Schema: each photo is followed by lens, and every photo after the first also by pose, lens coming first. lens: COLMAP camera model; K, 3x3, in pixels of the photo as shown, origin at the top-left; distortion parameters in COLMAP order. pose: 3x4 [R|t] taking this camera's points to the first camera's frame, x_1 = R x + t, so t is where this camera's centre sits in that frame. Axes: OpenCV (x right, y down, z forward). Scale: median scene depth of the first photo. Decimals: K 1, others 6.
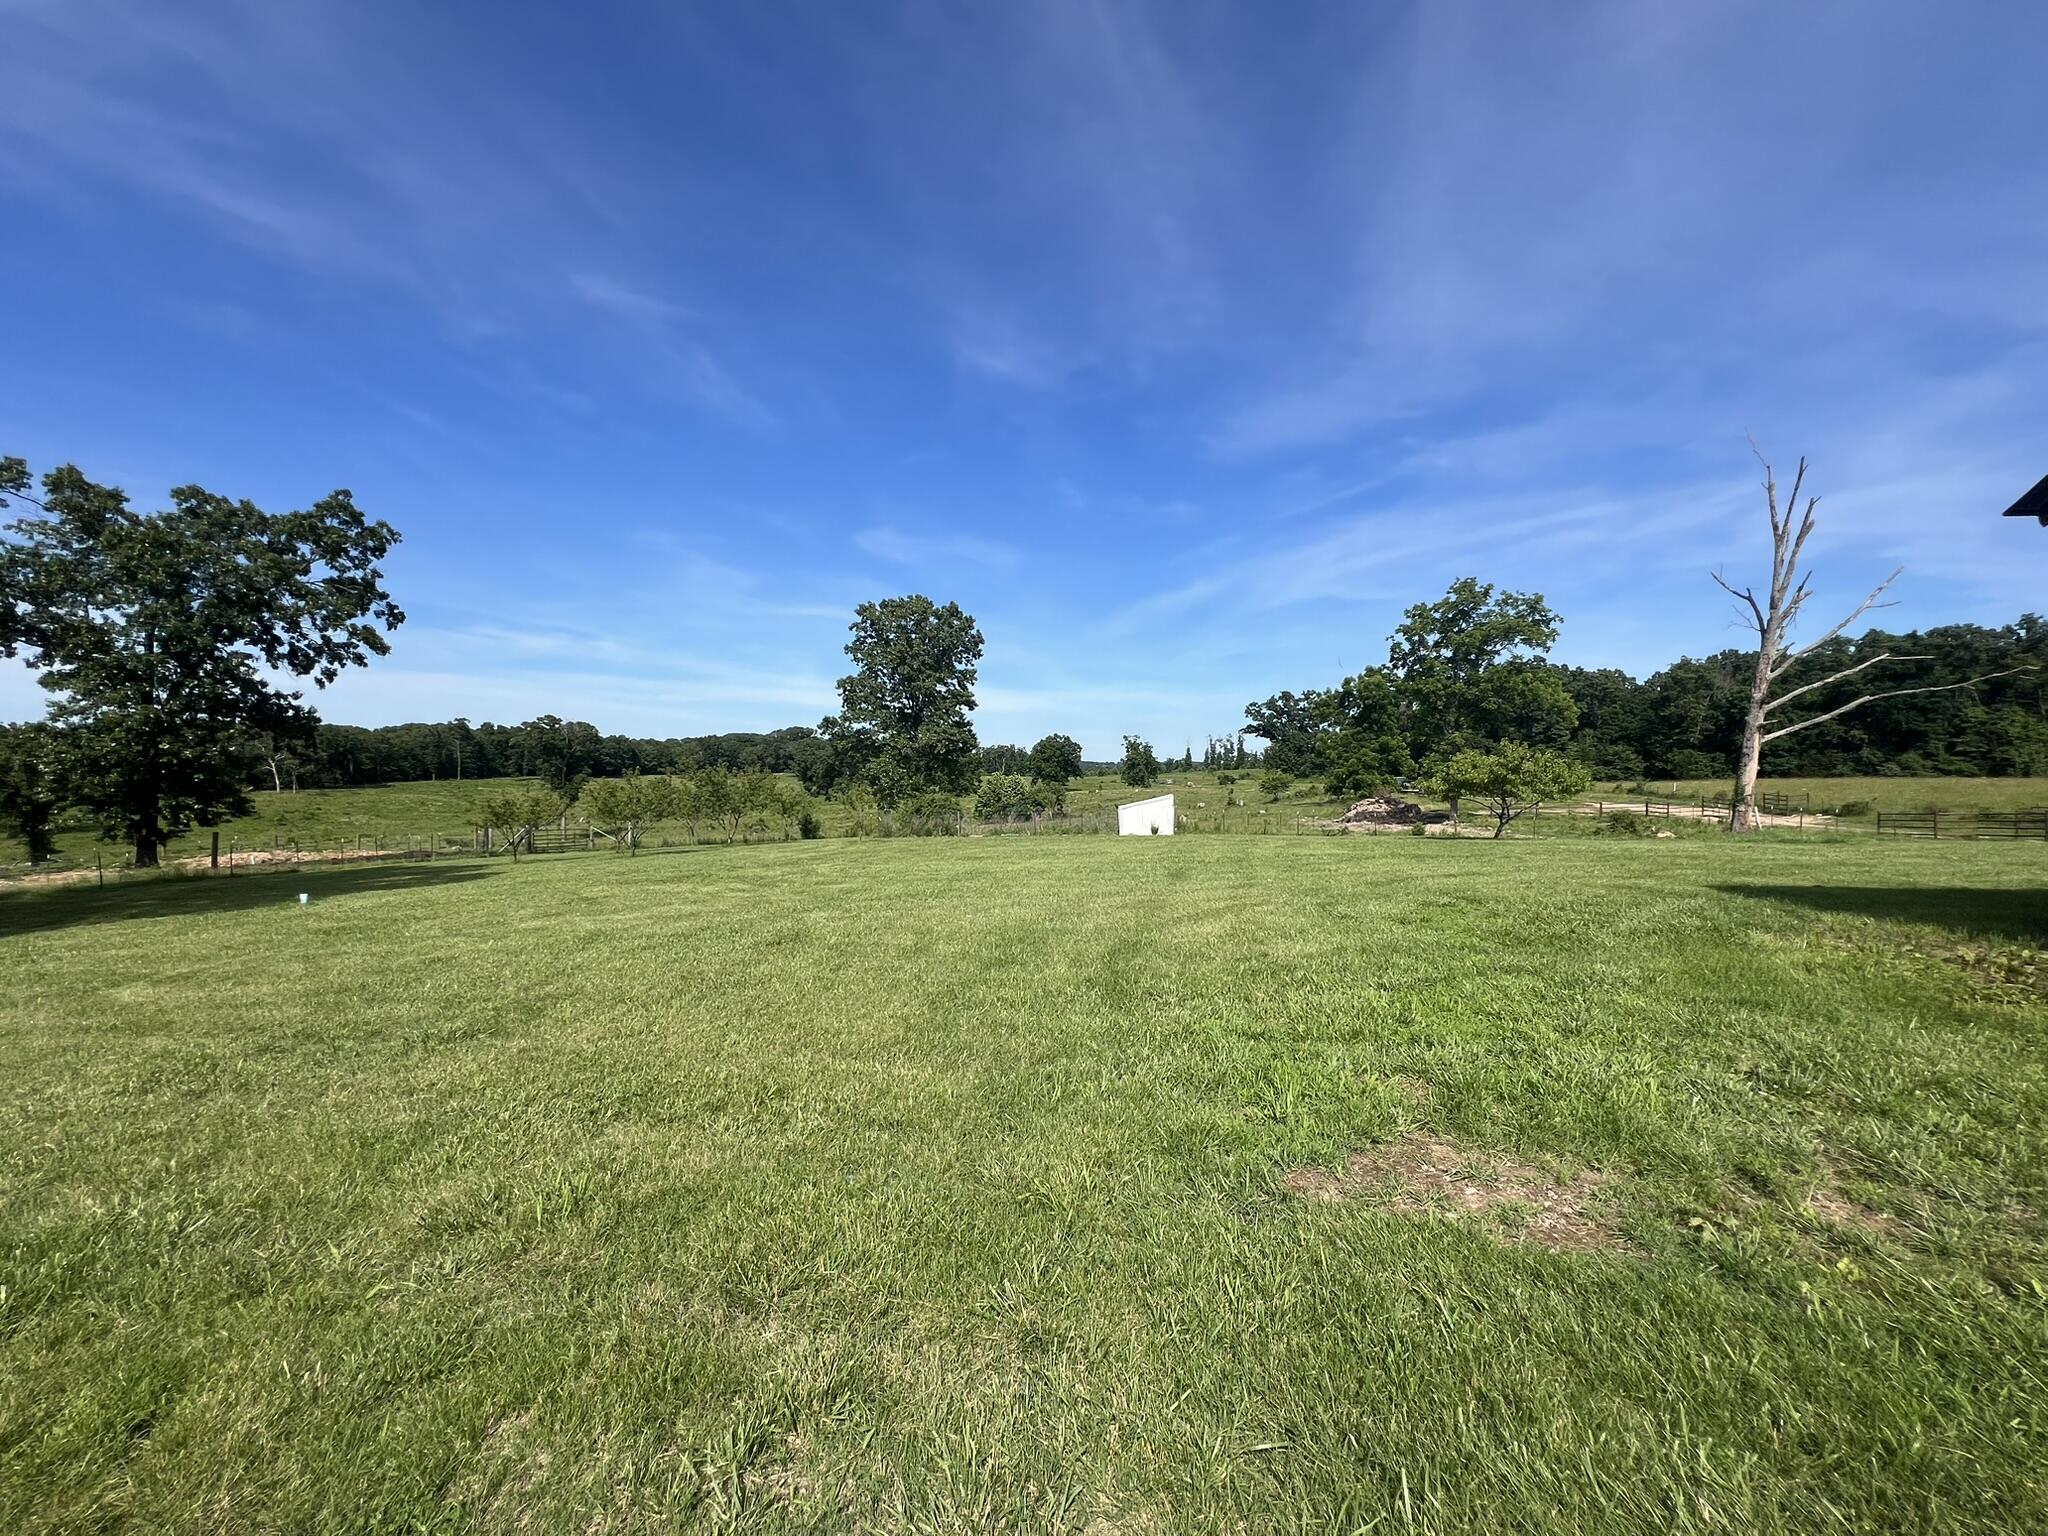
lens RADIAL K [[825.5, 0, 1026.7], [0, 825.5, 766.8], [0, 0, 1]] dist [0.000817, 0.000686]
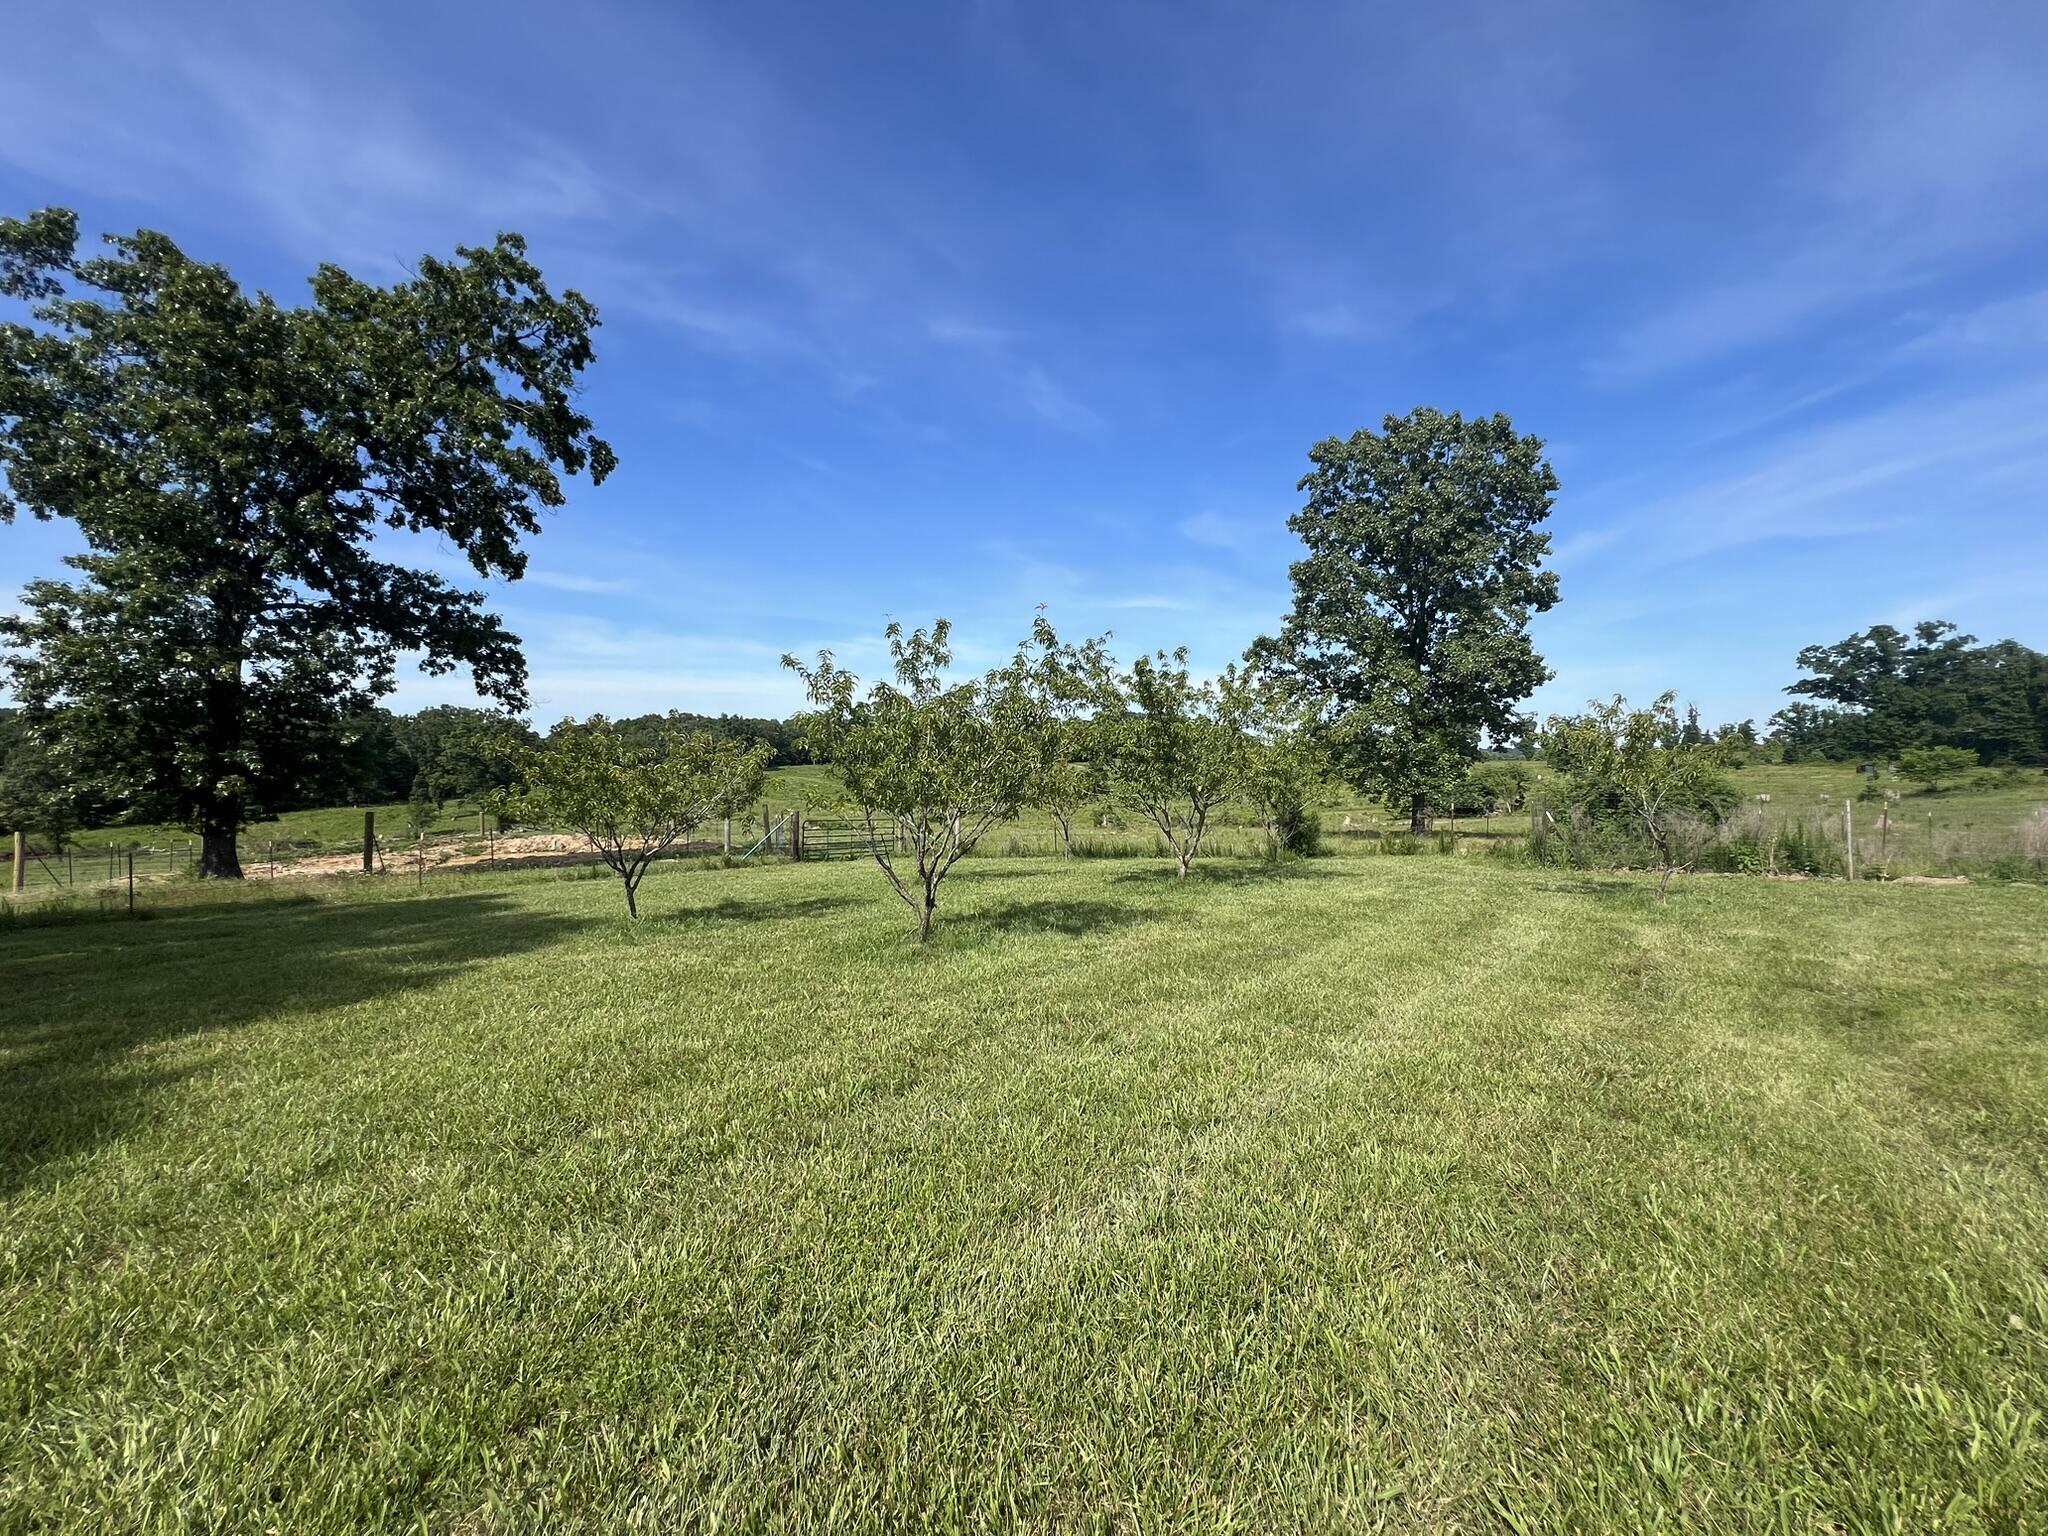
lens RADIAL K [[825.5, 0, 1026.7], [0, 825.5, 766.8], [0, 0, 1]] dist [0.000817, 0.000686]
pose [[0.926341, 0.002009, -0.376681, -0.171633], [0.003437, 0.999899, 0.013787, 0.023030], [0.376671, -0.014066, 0.926240, 0.379620]]
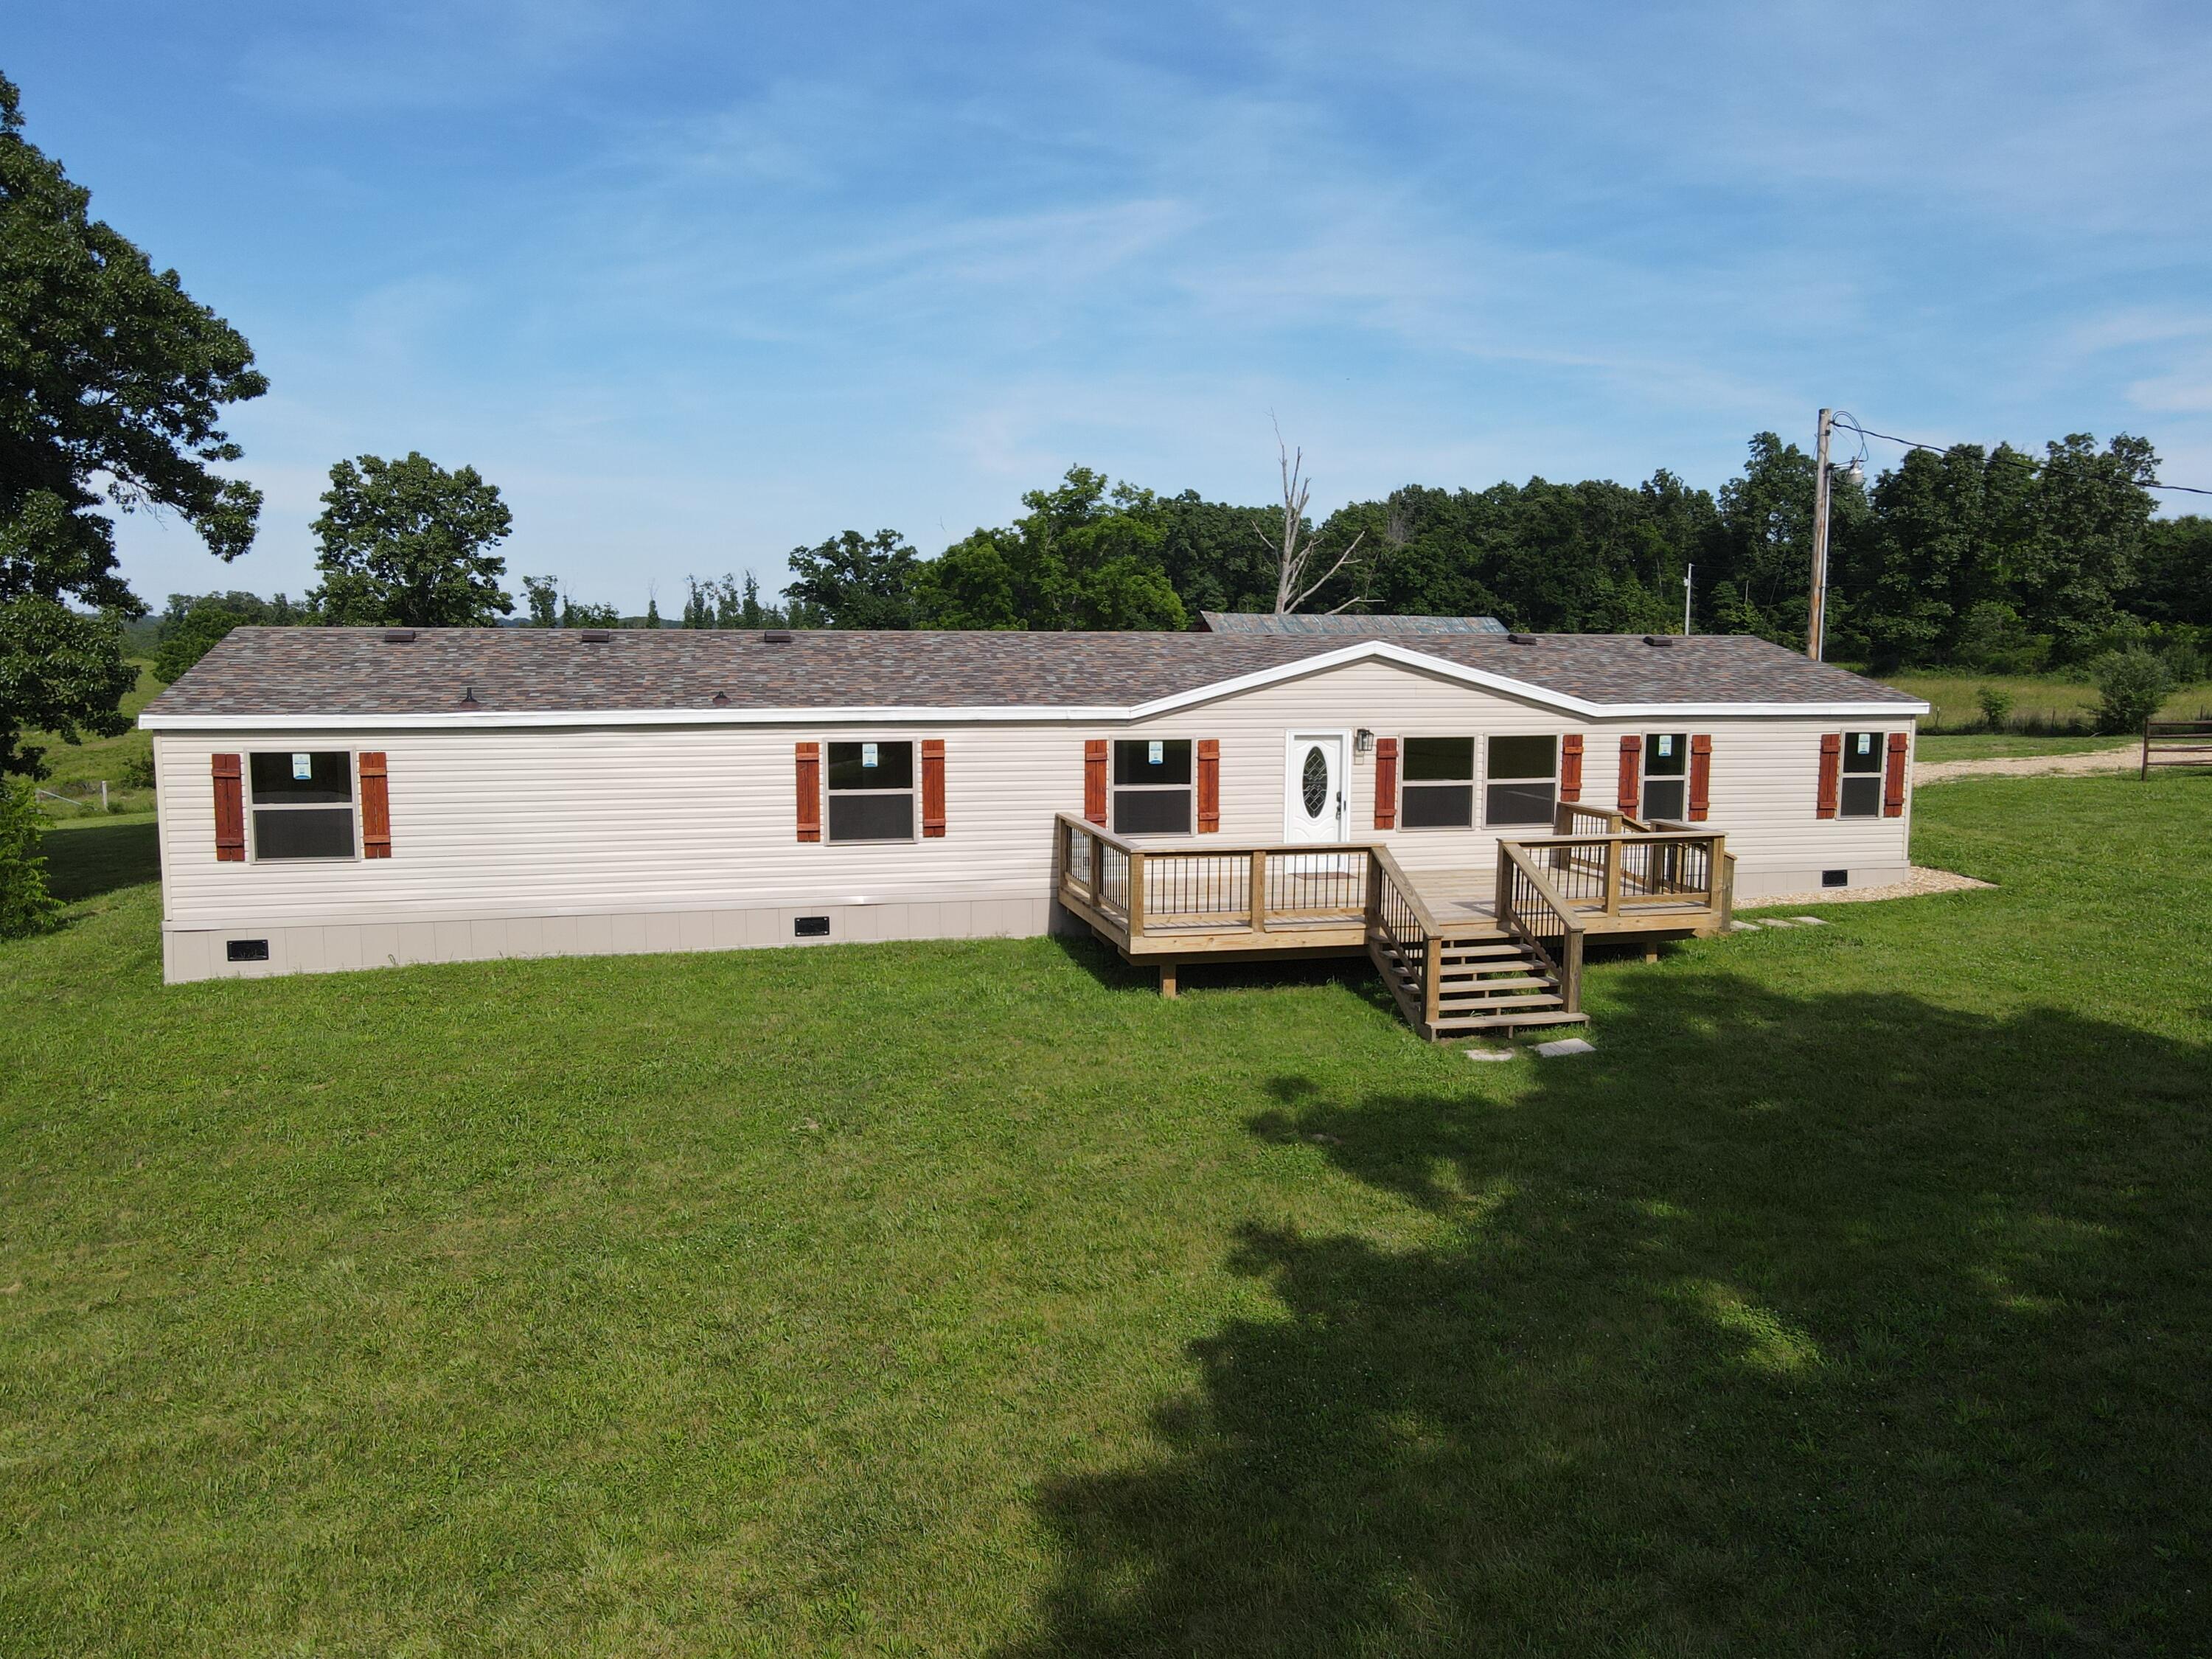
lens RADIAL K [[1645.0, 0, 1106.0], [0, 1645.0, 829.5], [0, 0, 1]] dist [0.003096, 0.003791]
pose [[0.887532, -0.065484, 0.456069, -0.279442], [0.008466, 0.991999, 0.125959, -0.056734], [-0.460669, -0.107931, 0.880985, -0.616294]]
